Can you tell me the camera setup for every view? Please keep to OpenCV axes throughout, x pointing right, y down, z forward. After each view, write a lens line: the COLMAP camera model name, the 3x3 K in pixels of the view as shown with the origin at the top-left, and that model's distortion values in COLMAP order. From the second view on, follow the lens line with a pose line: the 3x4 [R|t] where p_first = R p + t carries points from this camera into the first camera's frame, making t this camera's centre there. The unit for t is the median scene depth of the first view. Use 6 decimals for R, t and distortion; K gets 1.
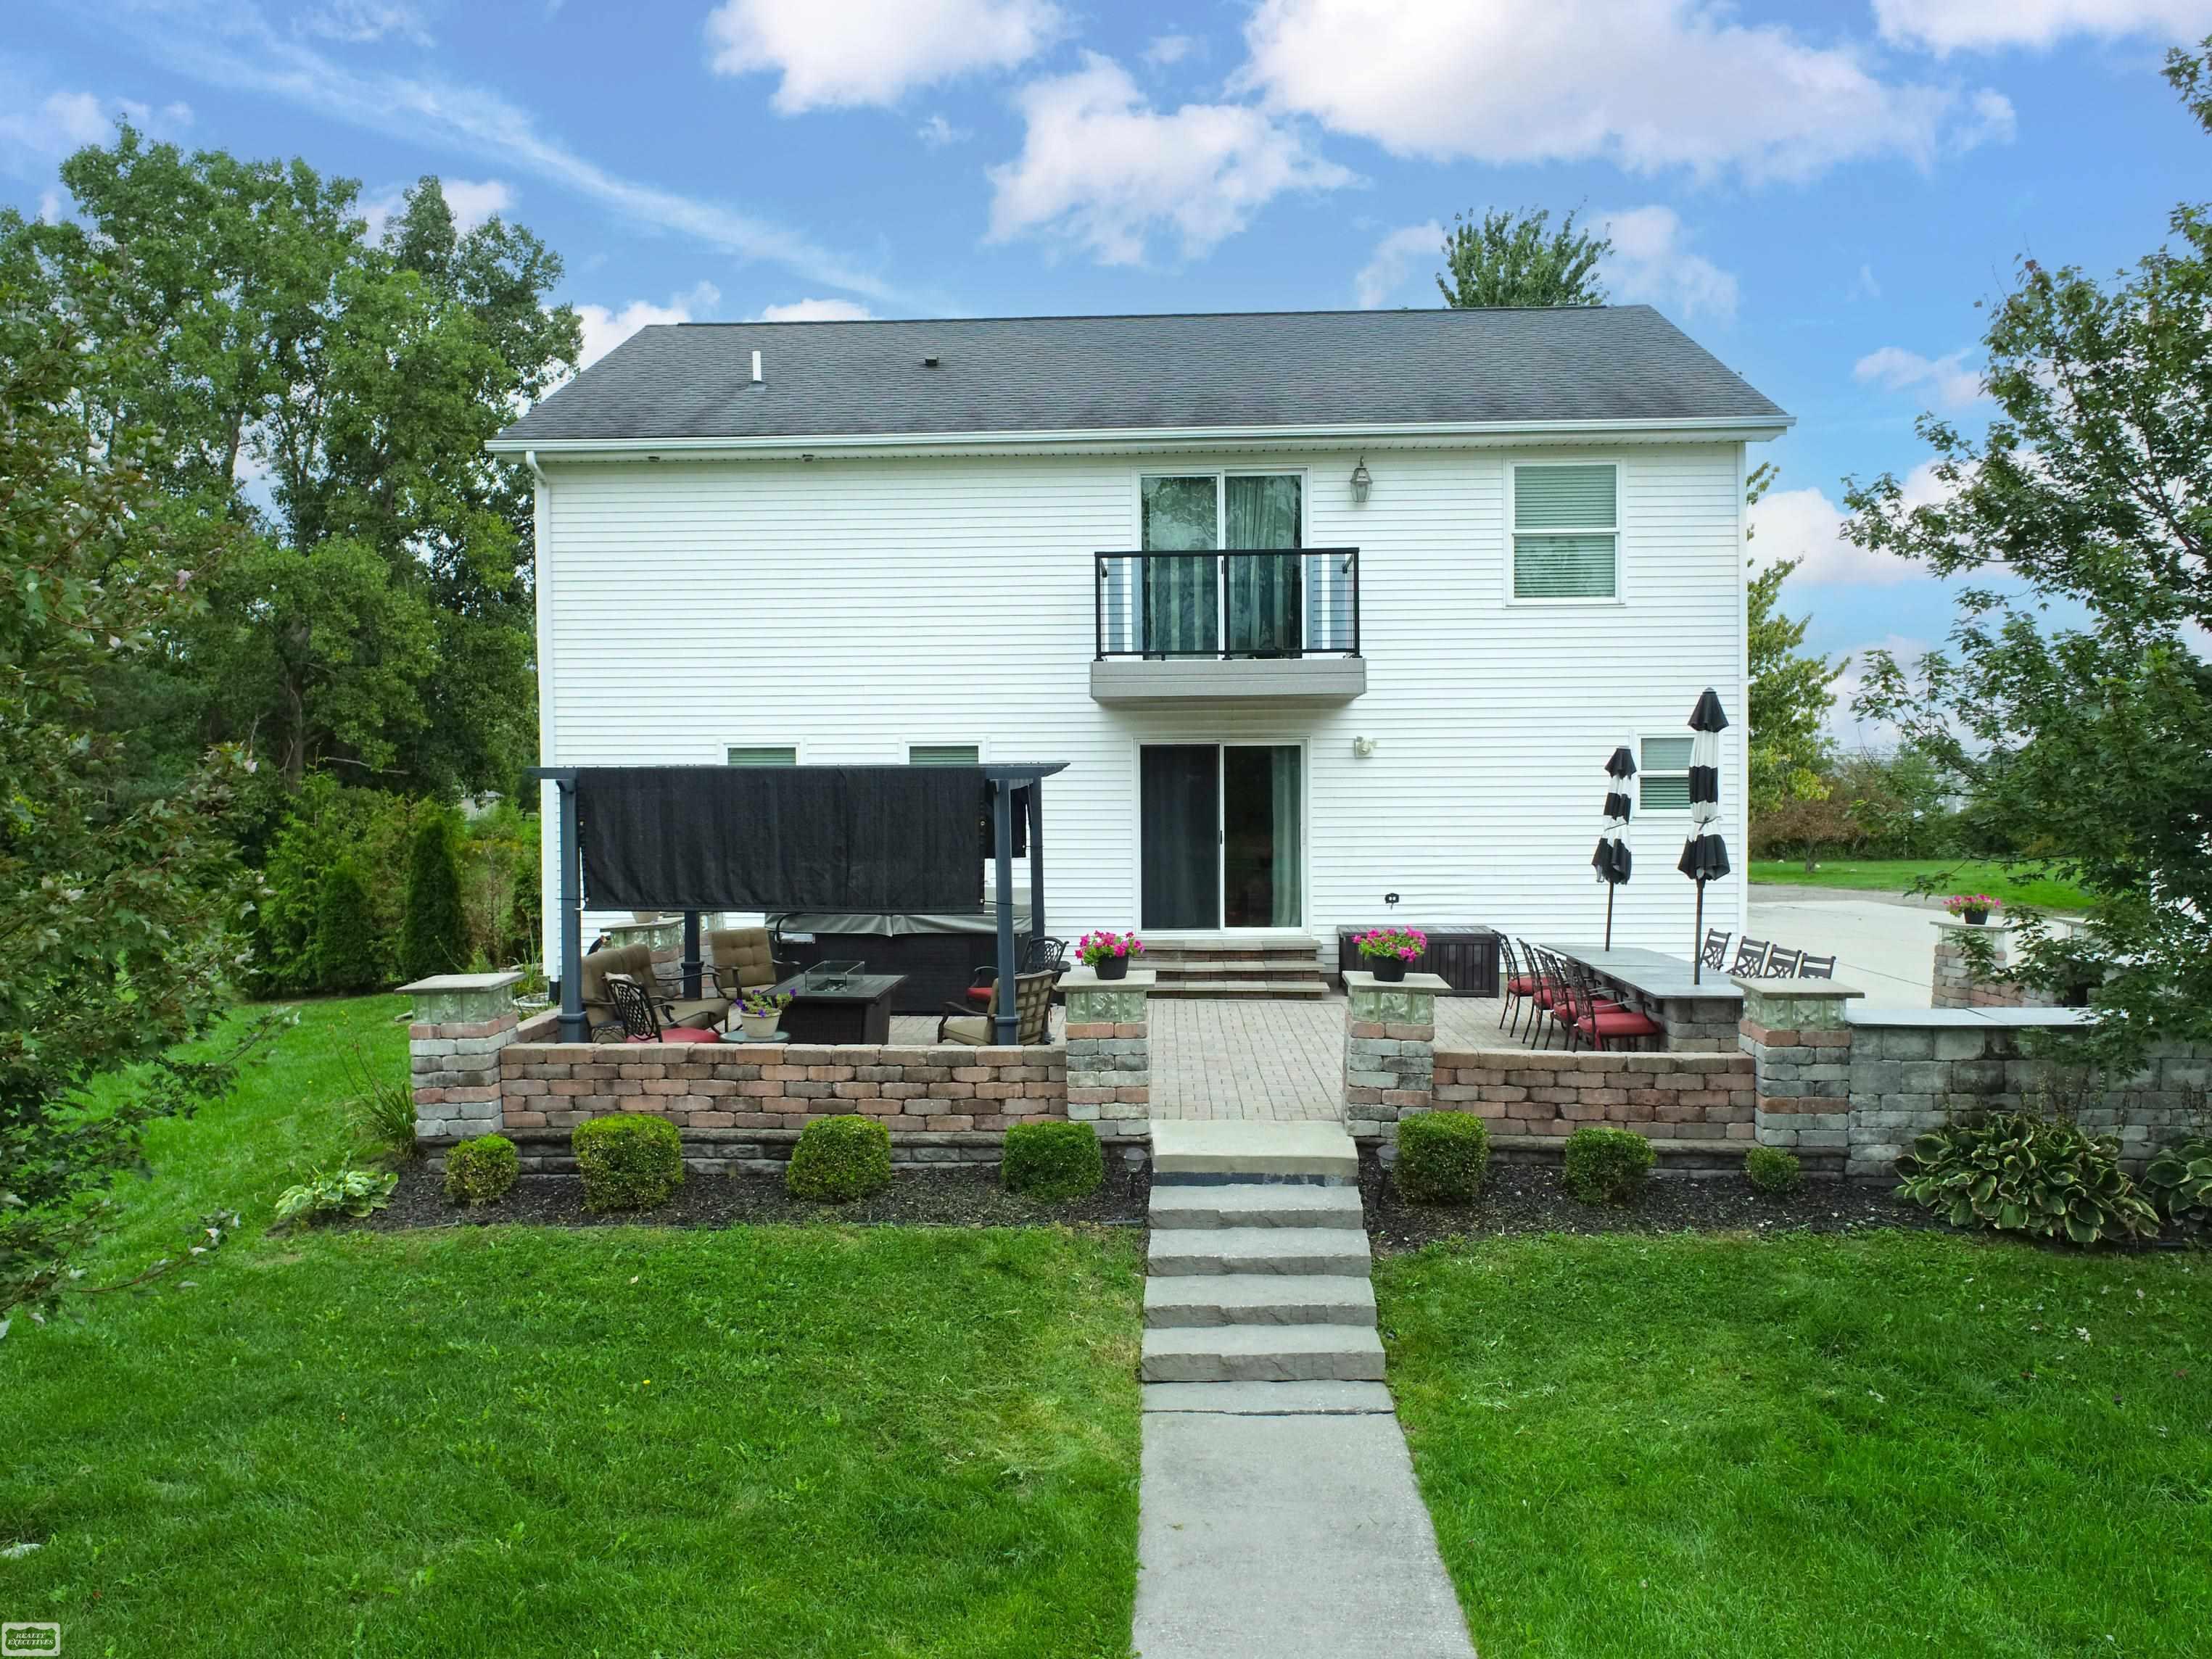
lens RADIAL K [[1688.6, 0, 1106.0], [0, 1688.6, 829.5], [0, 0, 1]] dist [-0.003741, -0.003206]
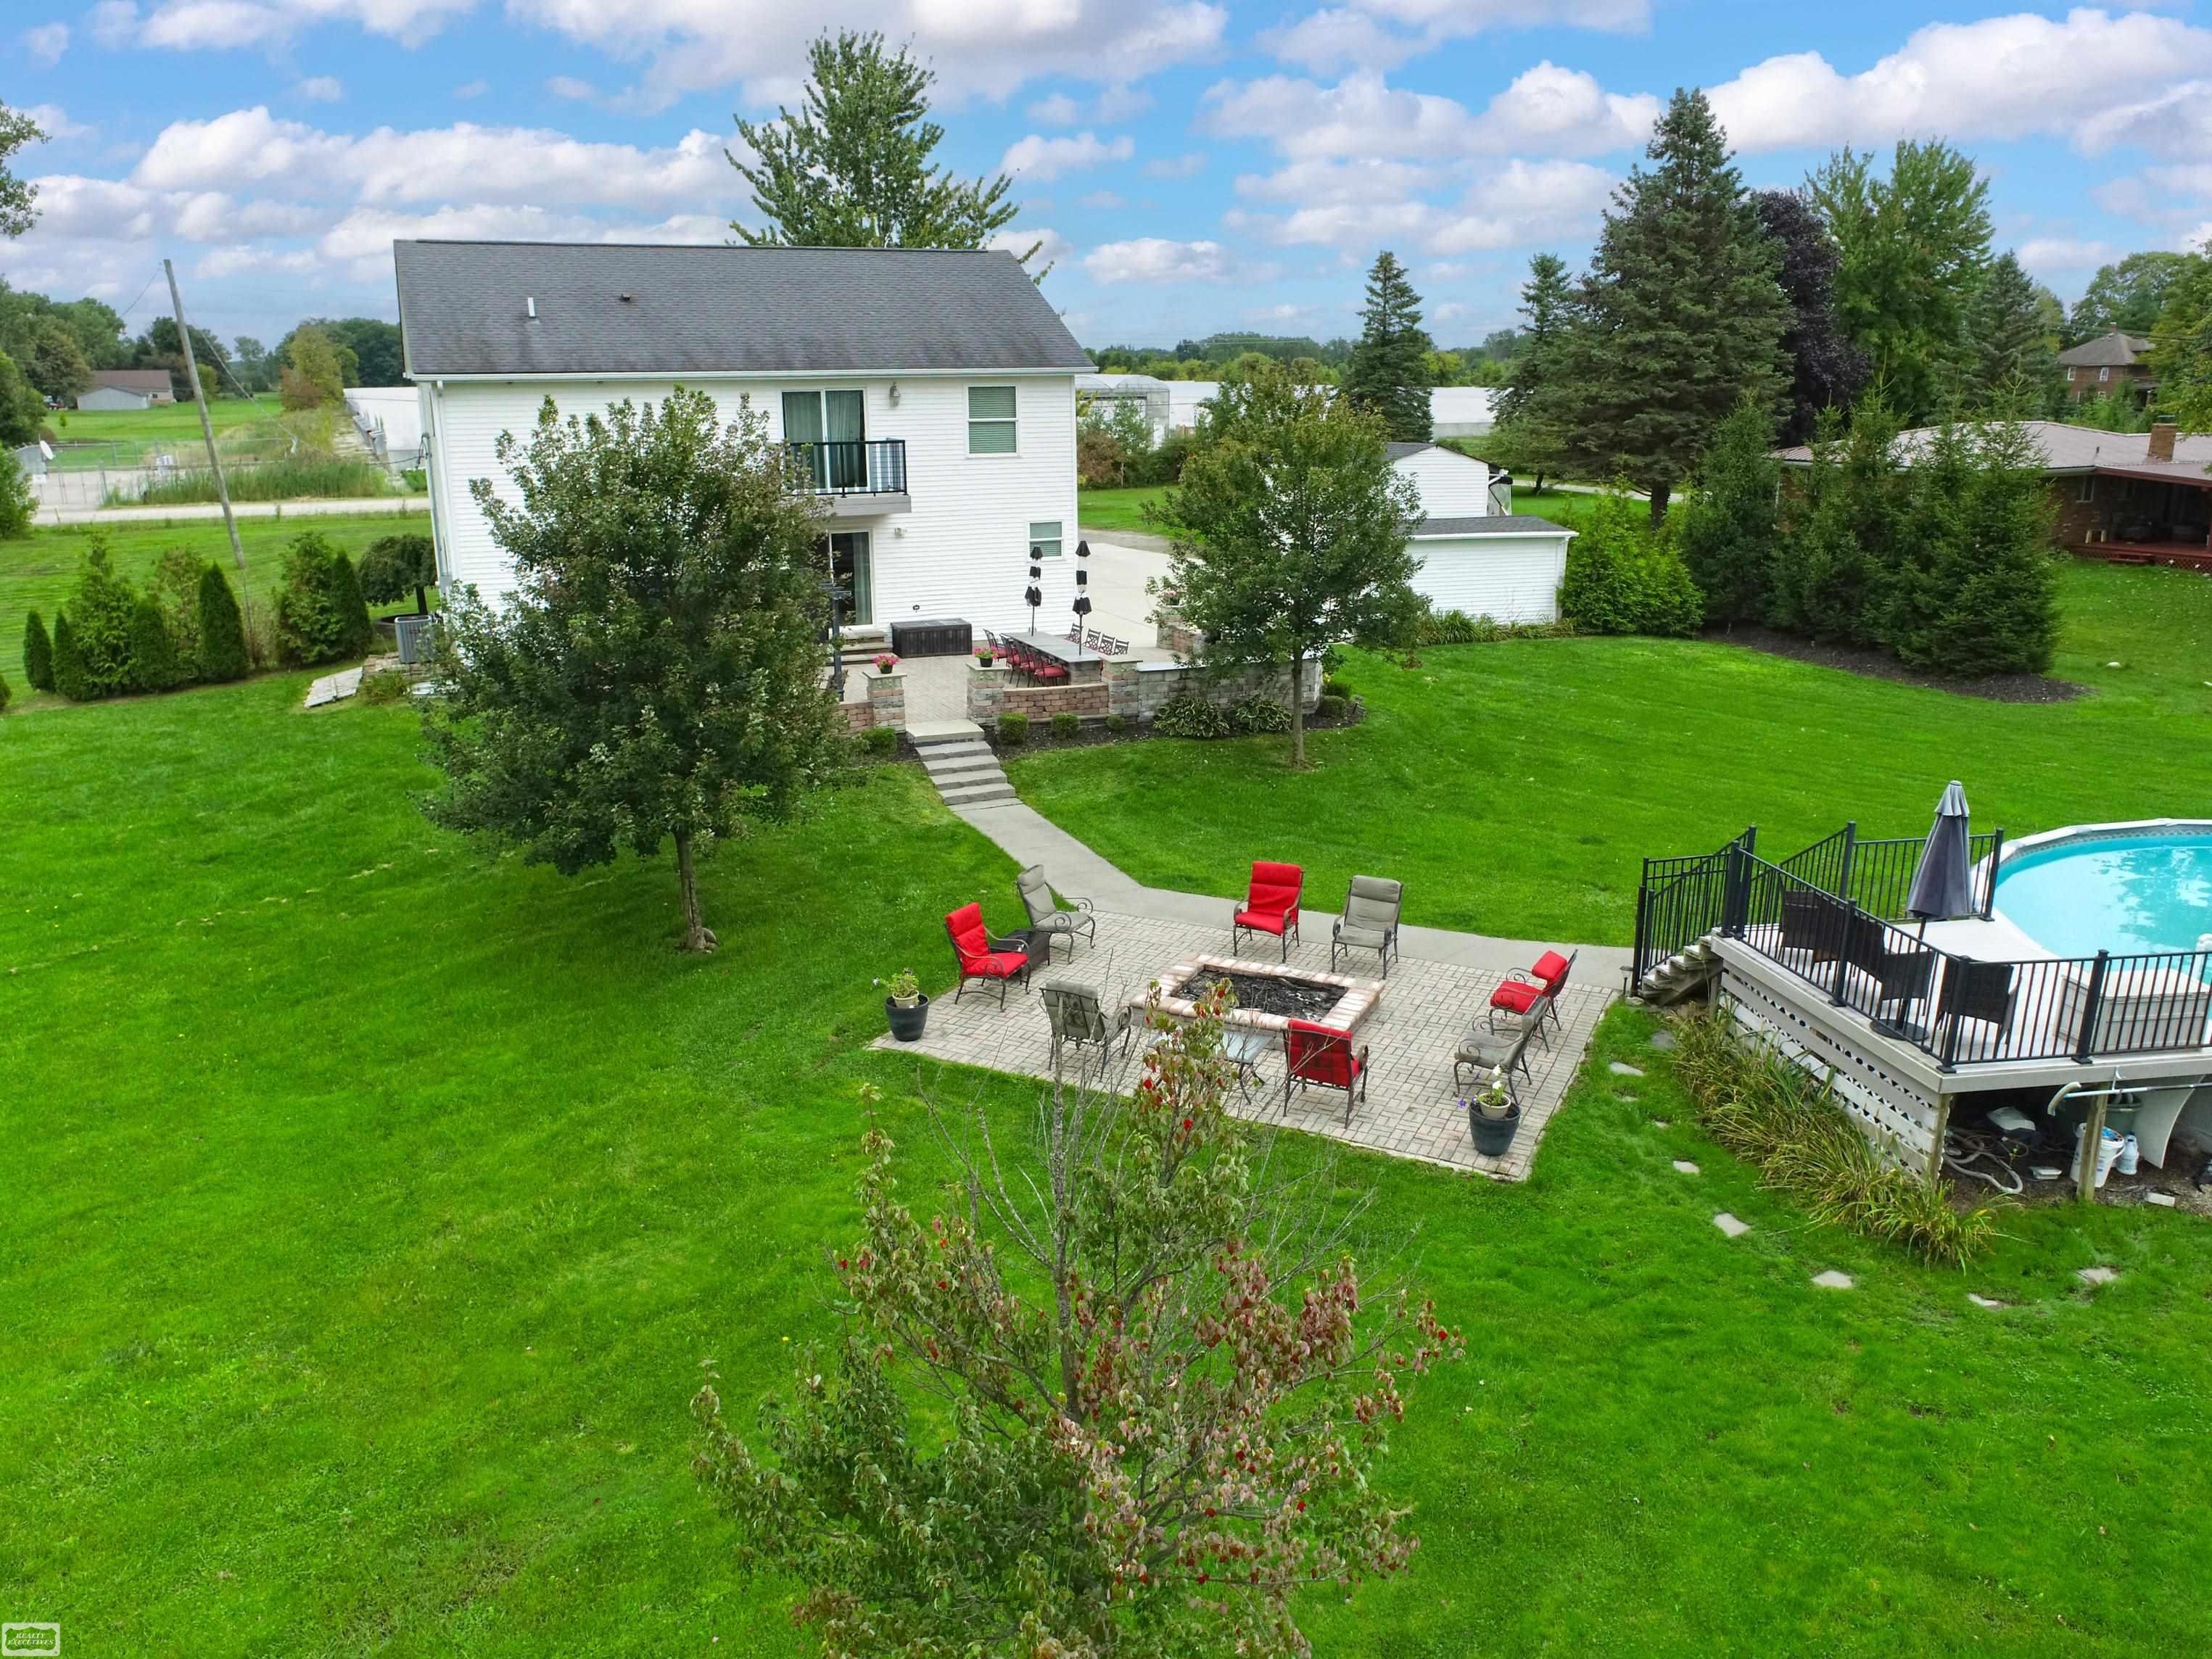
lens RADIAL K [[1547.9, 0, 1106.0], [0, 1547.9, 829.5], [0, 0, 1]] dist [-0.030597, -0.000528]
pose [[0.905102, -0.114040, 0.409617, -0.741678], [0.009523, 0.968557, 0.248610, -0.287133], [-0.425089, -0.221116, 0.877728, -1.393003]]
